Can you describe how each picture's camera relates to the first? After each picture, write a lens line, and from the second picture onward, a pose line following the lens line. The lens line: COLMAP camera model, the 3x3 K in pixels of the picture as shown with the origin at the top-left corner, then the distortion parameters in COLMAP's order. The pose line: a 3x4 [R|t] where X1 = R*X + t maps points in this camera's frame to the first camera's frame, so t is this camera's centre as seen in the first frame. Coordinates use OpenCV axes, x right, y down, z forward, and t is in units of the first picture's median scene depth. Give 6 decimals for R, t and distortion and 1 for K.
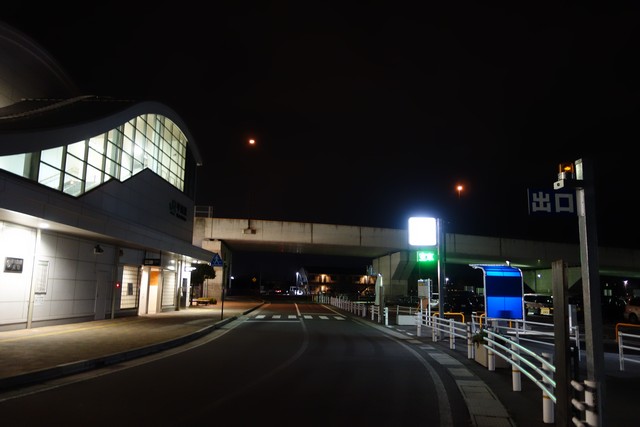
lens RADIAL K [[502.8, 0, 321.8], [0, 502.8, 214.1], [0, 0, 1]] dist [0.004011, -0.002015]
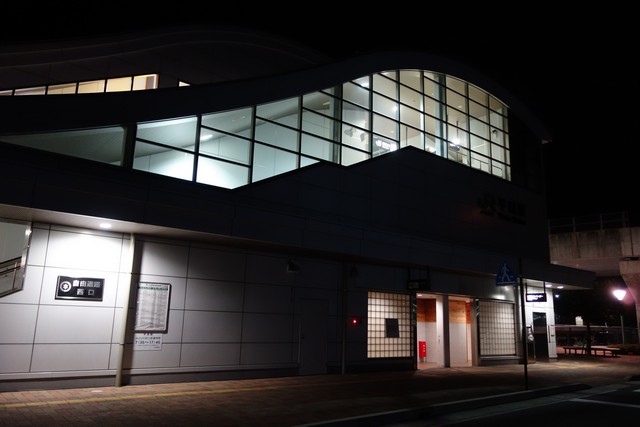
lens RADIAL K [[502.8, 0, 321.8], [0, 502.8, 214.1], [0, 0, 1]] dist [0.004011, -0.002015]
pose [[0.641226, -0.164763, -0.749455, 0.064091], [0.104106, 0.986325, -0.127765, 0.065502], [0.760257, 0.003904, 0.649610, 0.429699]]
